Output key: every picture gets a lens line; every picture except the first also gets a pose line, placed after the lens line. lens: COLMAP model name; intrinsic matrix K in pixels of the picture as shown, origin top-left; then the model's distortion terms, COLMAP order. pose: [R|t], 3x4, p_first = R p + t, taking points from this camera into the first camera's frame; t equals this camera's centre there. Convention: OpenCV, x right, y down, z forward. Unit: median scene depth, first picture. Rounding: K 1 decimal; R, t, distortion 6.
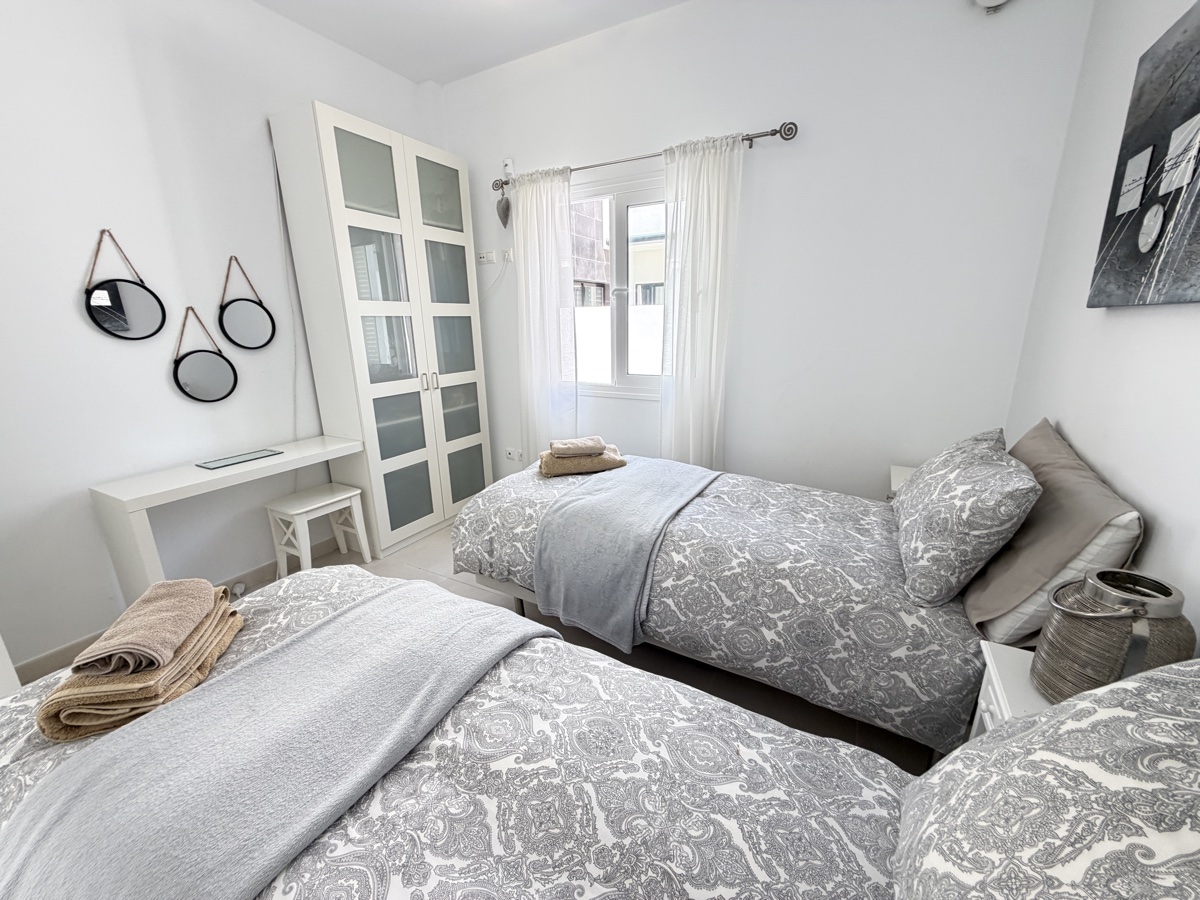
lens RADIAL K [[478.4, 0, 598.0], [0, 478.4, 451.1], [0, 0, 1]] dist [0.001038, -0.000208]
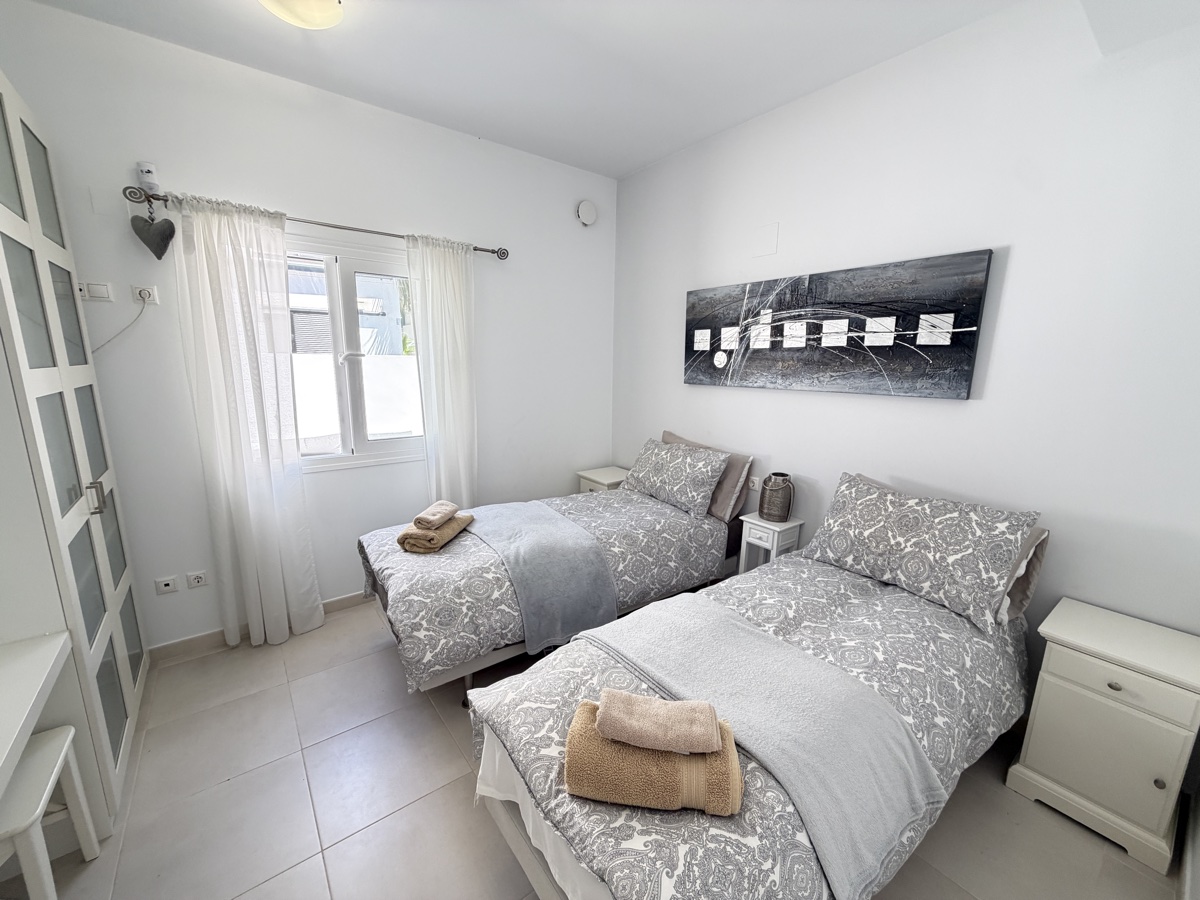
lens RADIAL K [[478.4, 0, 598.0], [0, 478.4, 451.1], [0, 0, 1]] dist [0.001038, -0.000208]
pose [[0.393314, -0.155112, 0.906225, -0.970300], [0.223840, 0.972163, 0.069249, -0.161527], [-0.891740, 0.175613, 0.417085, 0.307207]]
